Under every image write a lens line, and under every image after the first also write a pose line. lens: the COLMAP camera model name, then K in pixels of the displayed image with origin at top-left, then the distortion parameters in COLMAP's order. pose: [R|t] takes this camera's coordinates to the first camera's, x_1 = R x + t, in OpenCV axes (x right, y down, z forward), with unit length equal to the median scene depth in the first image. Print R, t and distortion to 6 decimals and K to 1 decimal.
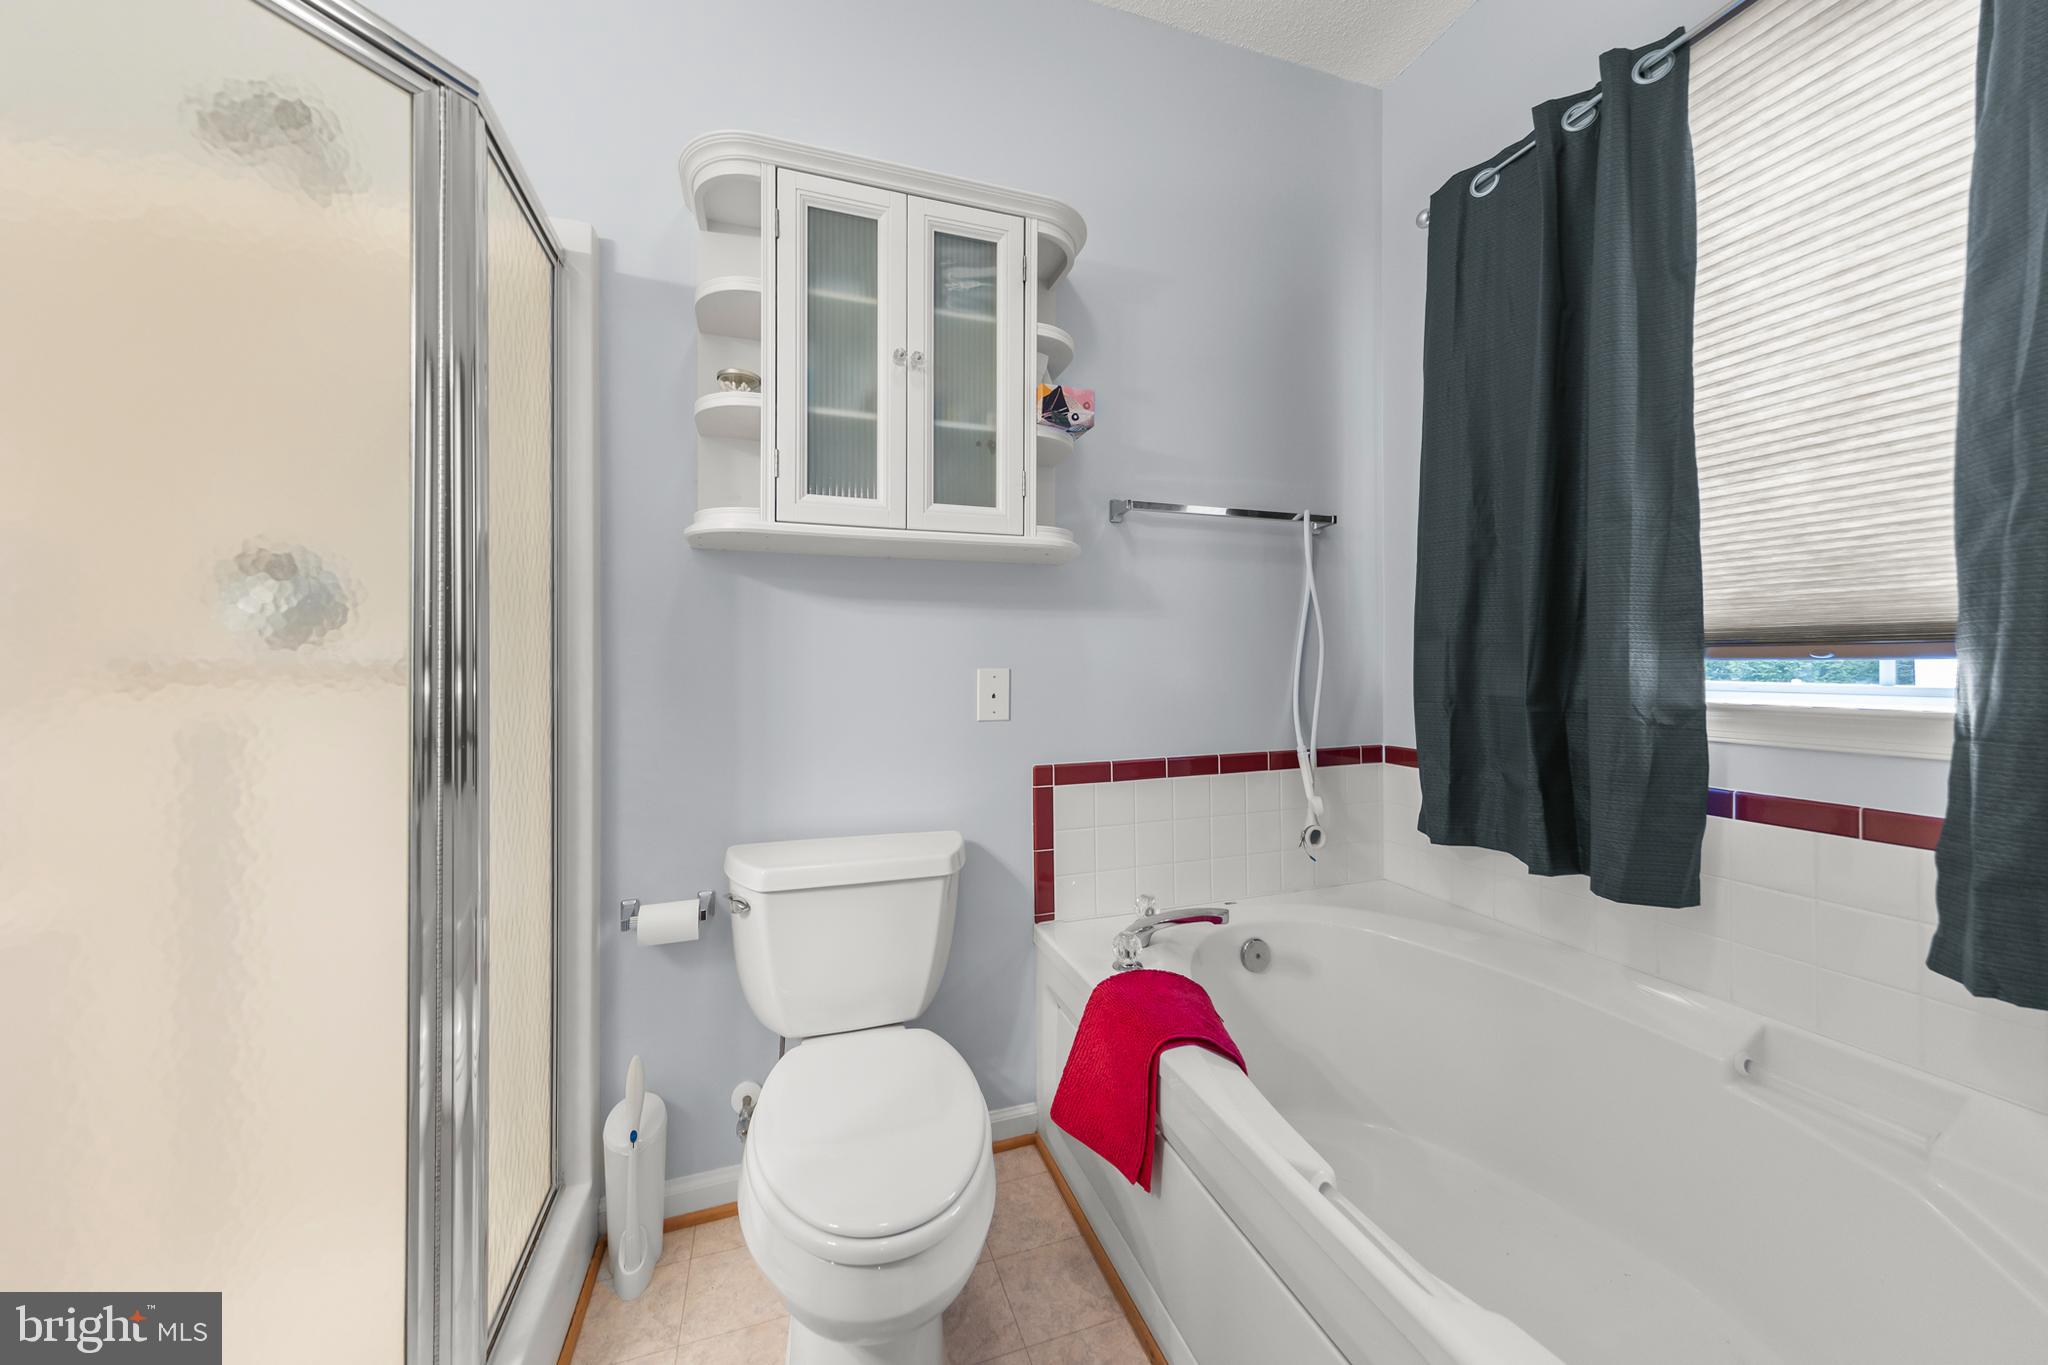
lens RADIAL K [[713.9, 0, 1020.0], [0, 713.9, 673.0], [0, 0, 1]] dist [-0.001094, -0.000028]
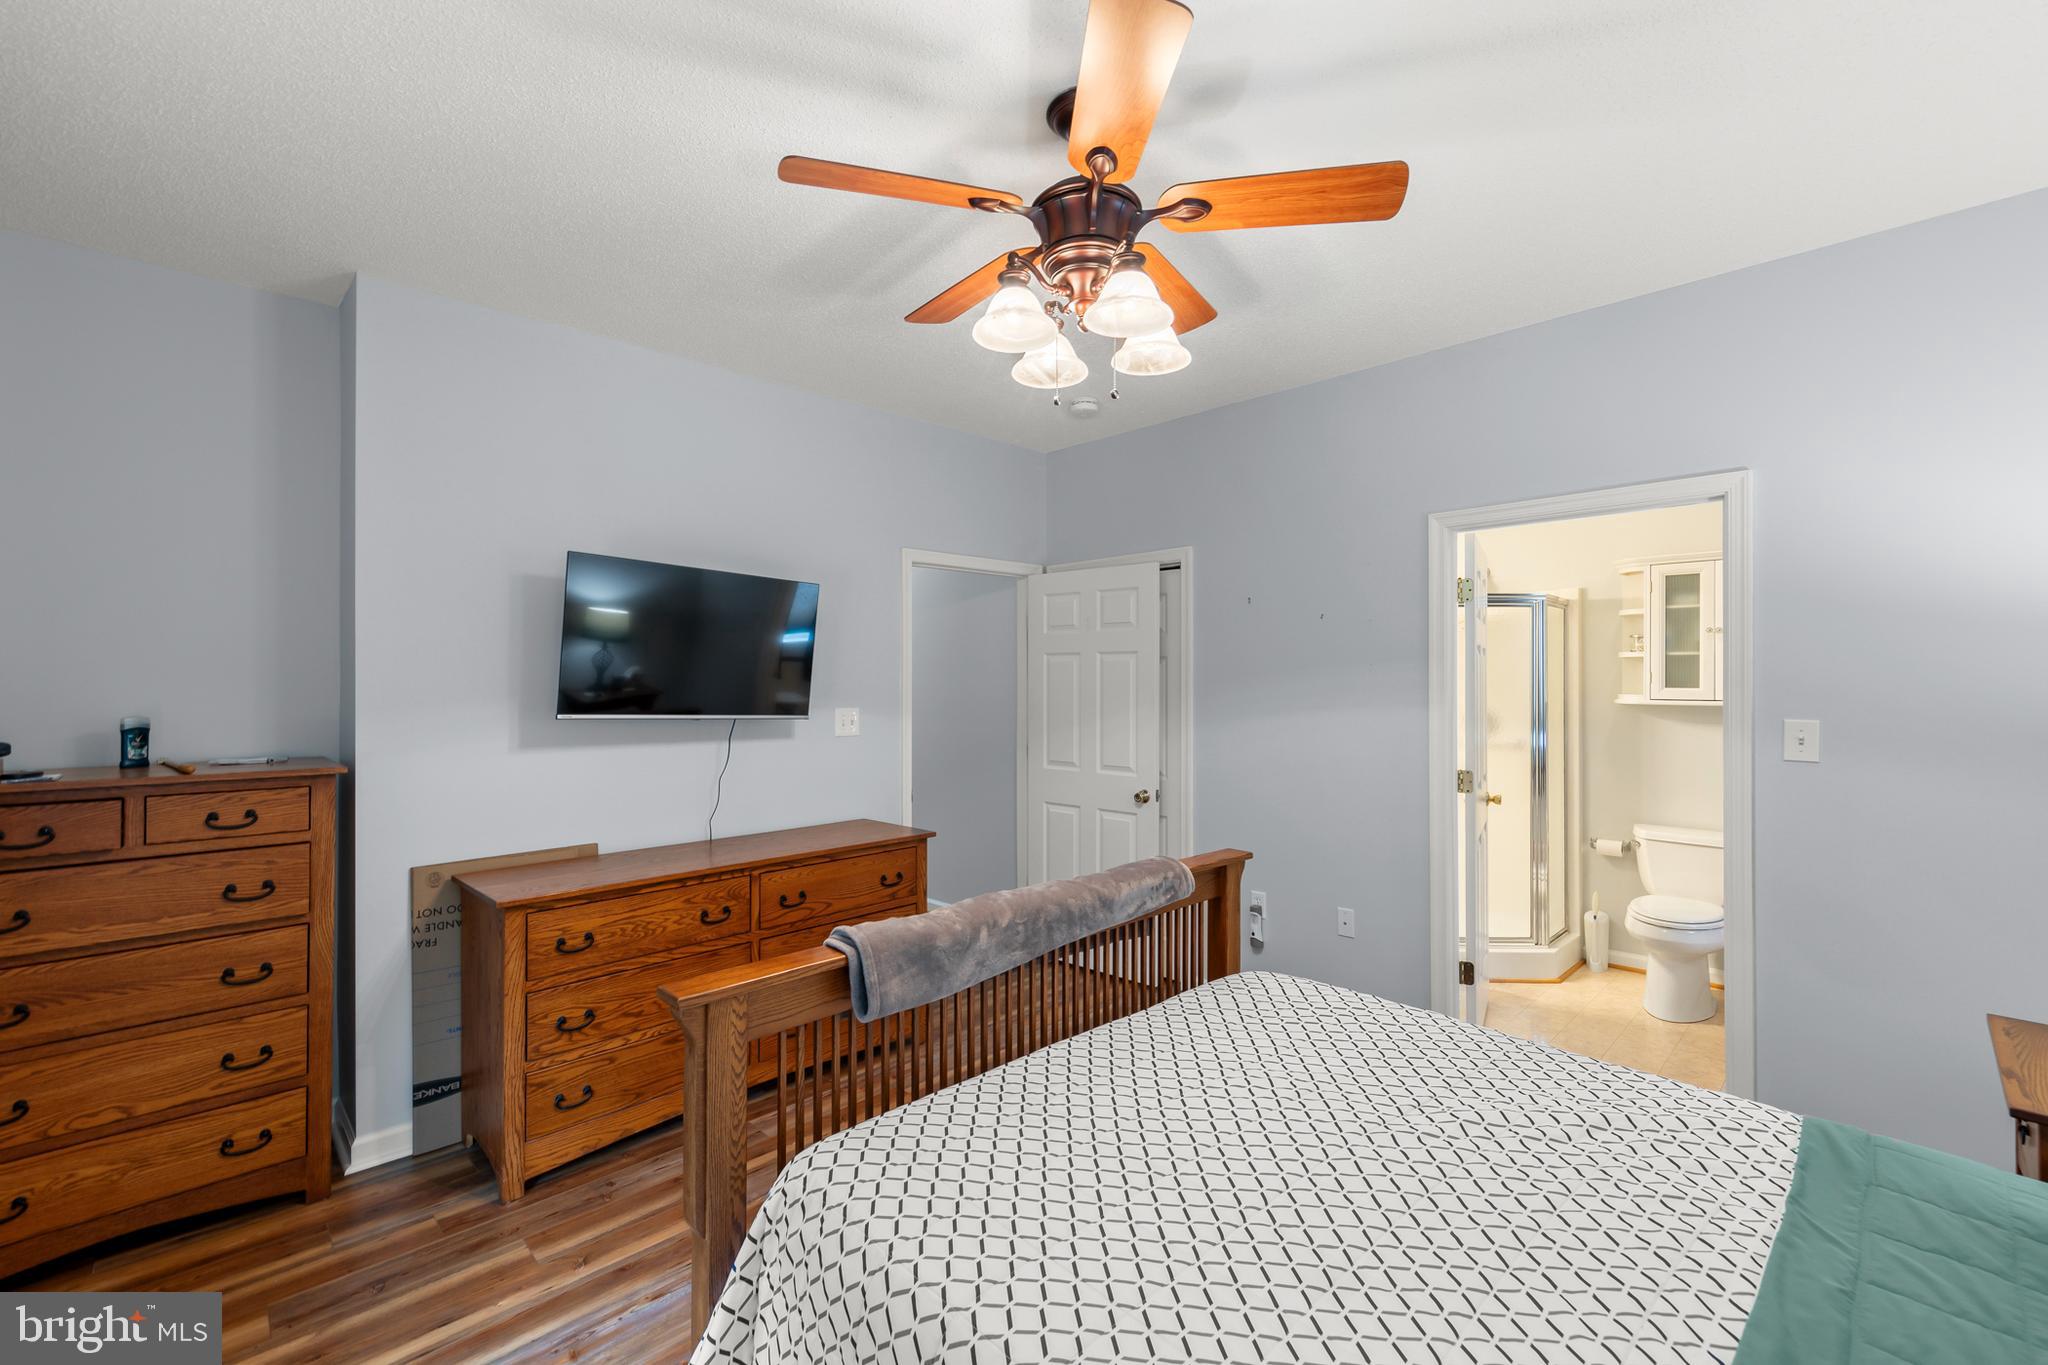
lens RADIAL K [[857.0, 0, 1020.7], [0, 857.0, 674.5], [0, 0, 1]] dist [0.005592, -0.000767]
pose [[0.442438, -0.005180, -0.896784, 1.414606], [-0.001955, 0.999975, -0.006740, -0.268289], [0.896797, 0.004735, 0.442417, -2.389109]]
